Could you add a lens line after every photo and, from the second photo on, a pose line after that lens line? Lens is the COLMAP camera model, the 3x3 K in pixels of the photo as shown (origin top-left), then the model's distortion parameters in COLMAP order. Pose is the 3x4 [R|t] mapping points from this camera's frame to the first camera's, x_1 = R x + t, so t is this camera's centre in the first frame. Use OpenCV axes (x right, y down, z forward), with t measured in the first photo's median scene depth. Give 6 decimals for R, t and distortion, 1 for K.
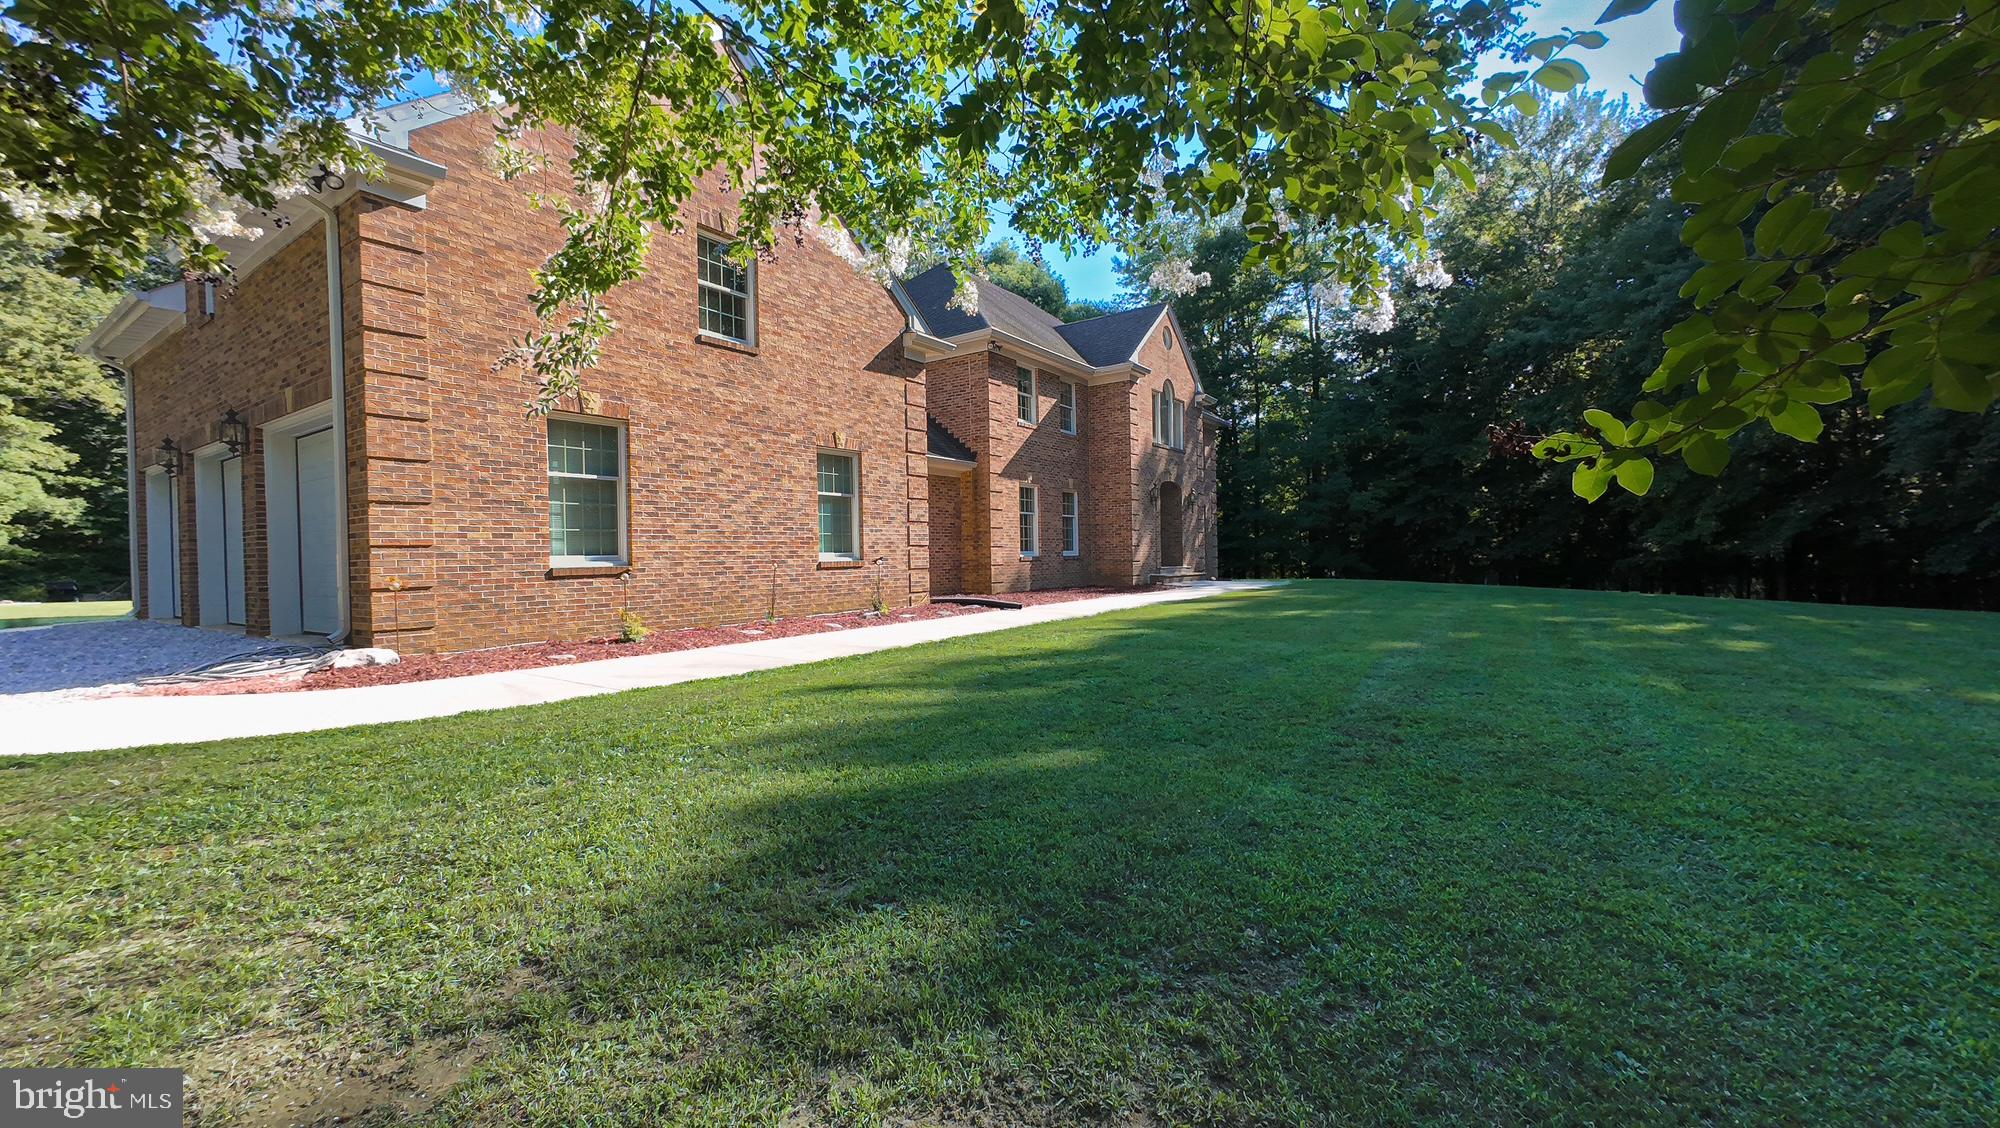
lens RADIAL K [[791.2, 0, 1010.7], [0, 791.2, 564.6], [0, 0, 1]] dist [0.003545, 0.000628]
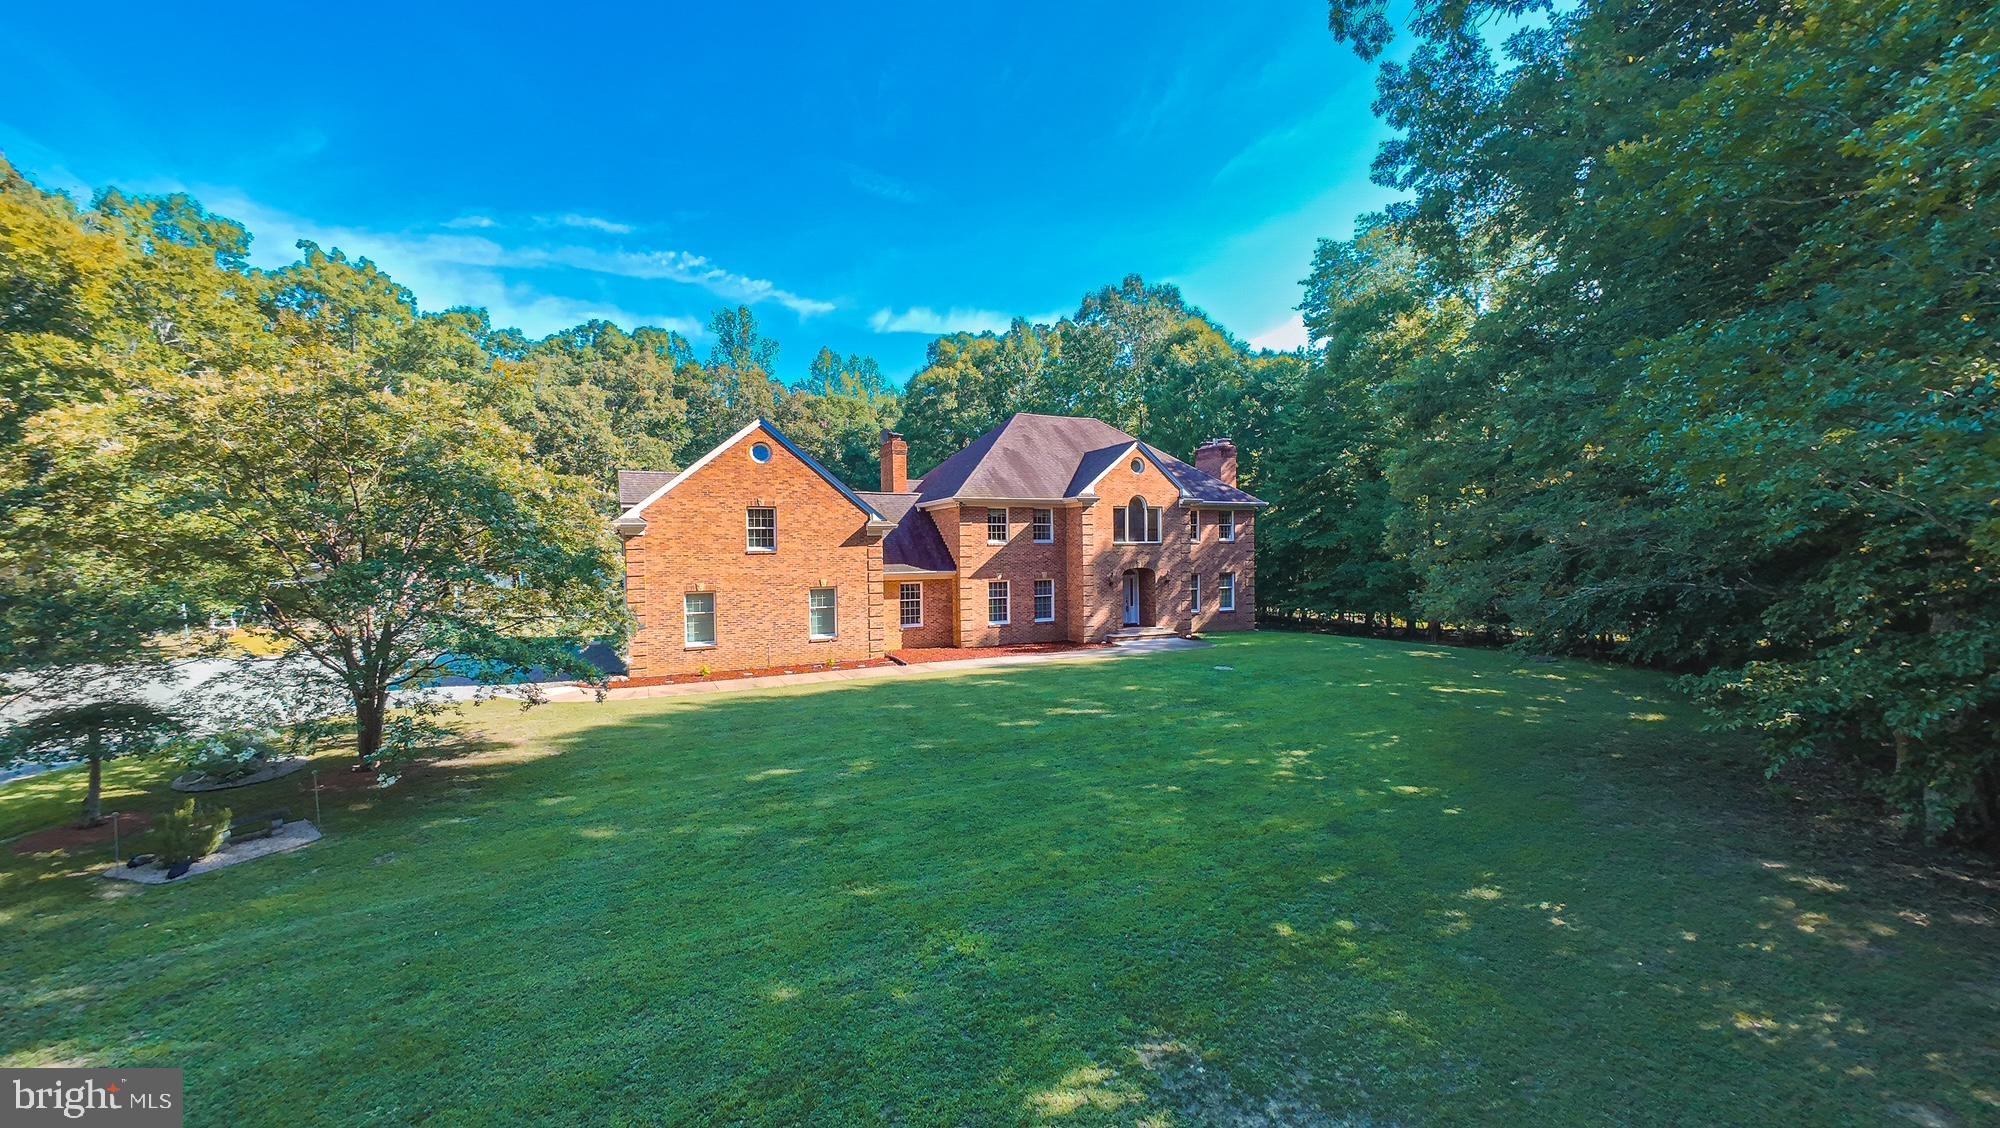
lens RADIAL K [[791.2, 0, 992.5], [0, 791.2, 556.4], [0, 0, 1]] dist [0.003545, 0.000628]
pose [[0.901669, -0.000592, -0.432427, 1.095522], [-0.006808, 0.999856, -0.015566, -0.191822], [0.432374, 0.016979, 0.901535, -0.722249]]
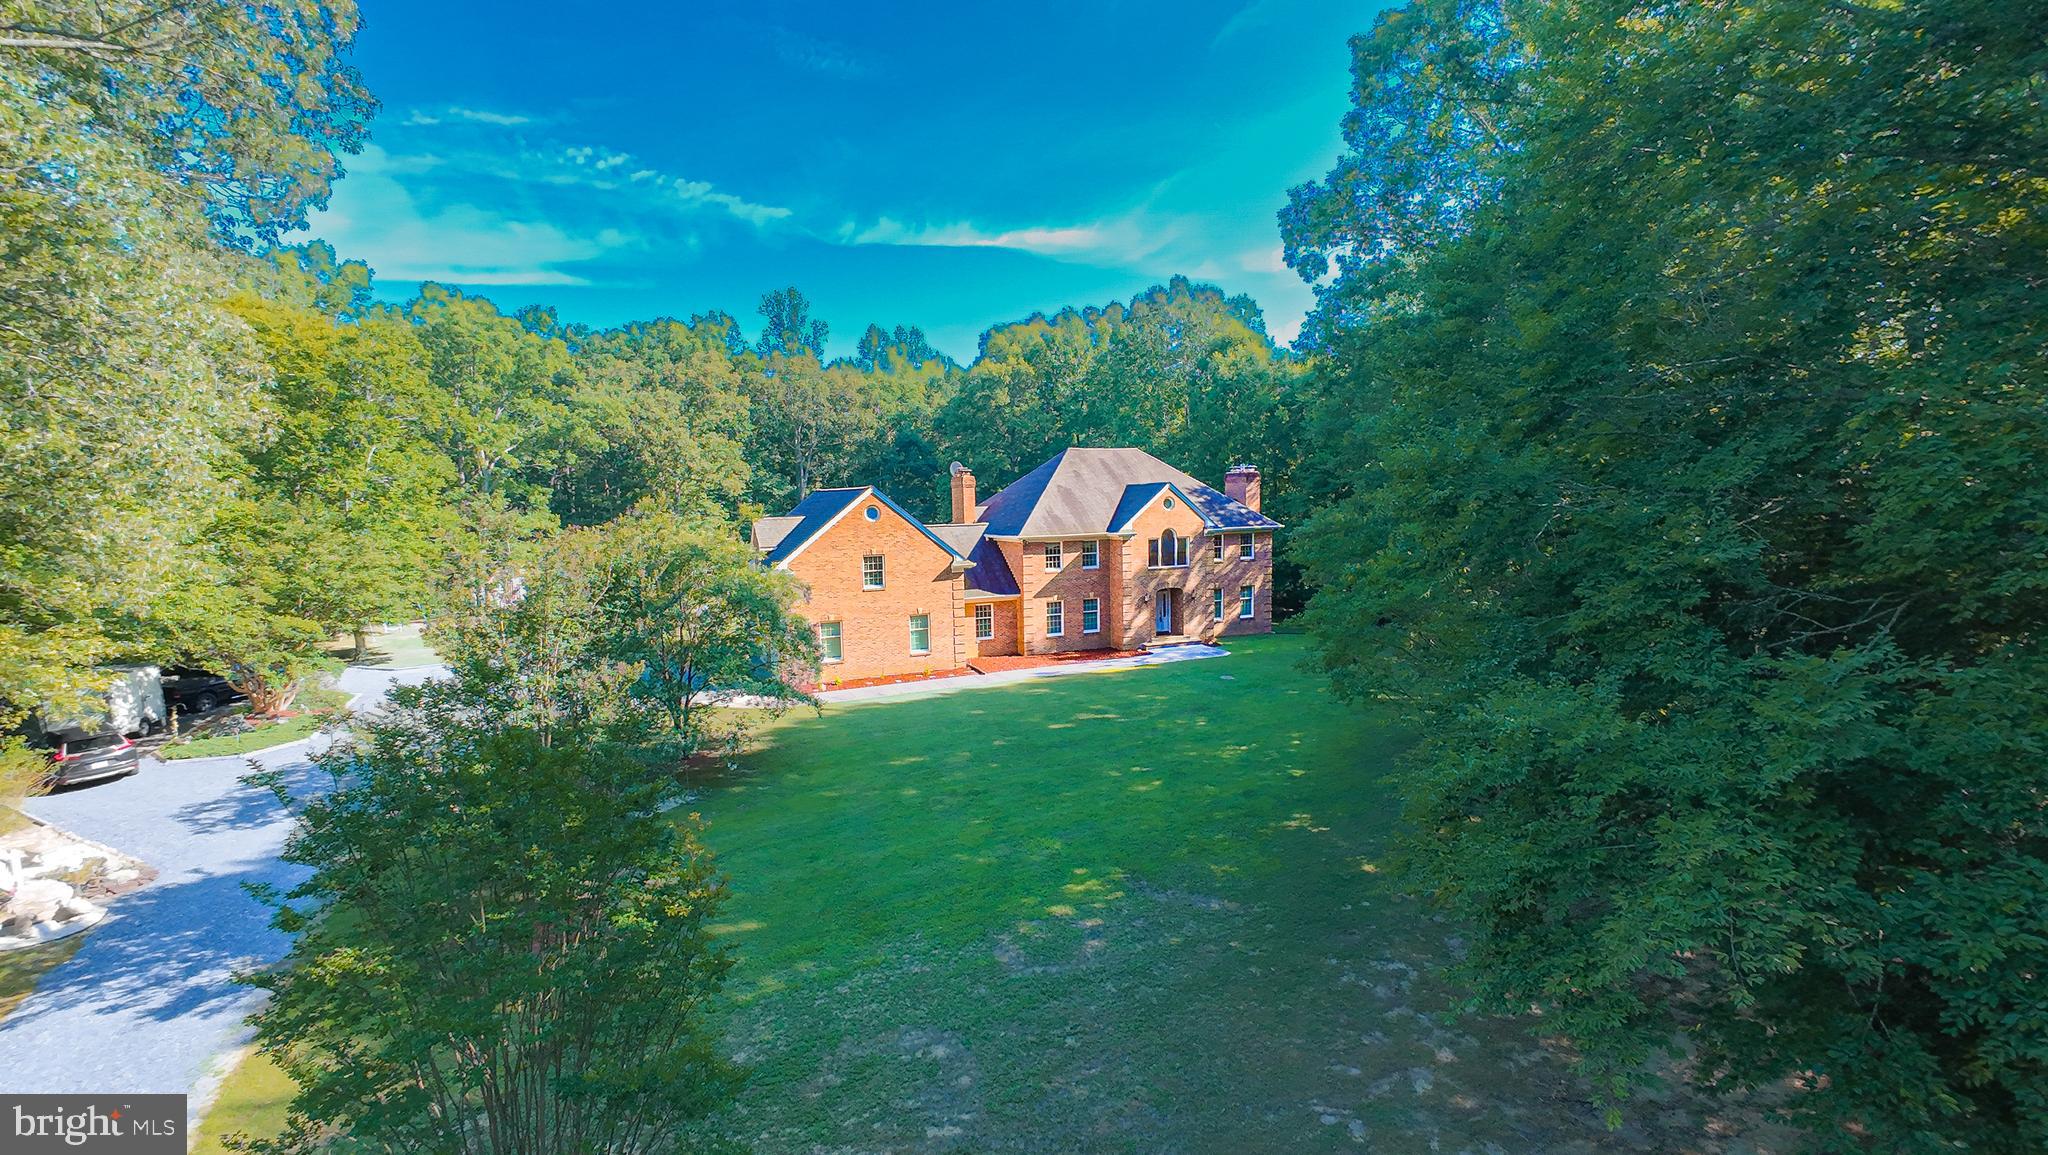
lens RADIAL K [[810.2, 0, 1019.6], [0, 810.2, 584.1], [0, 0, 1]] dist [0.003545, 0.000628]
pose [[0.889373, 0.024216, -0.456540, 1.355162], [0.000719, 0.998521, 0.054365, -0.392452], [0.457181, -0.048679, 0.888041, -1.330899]]
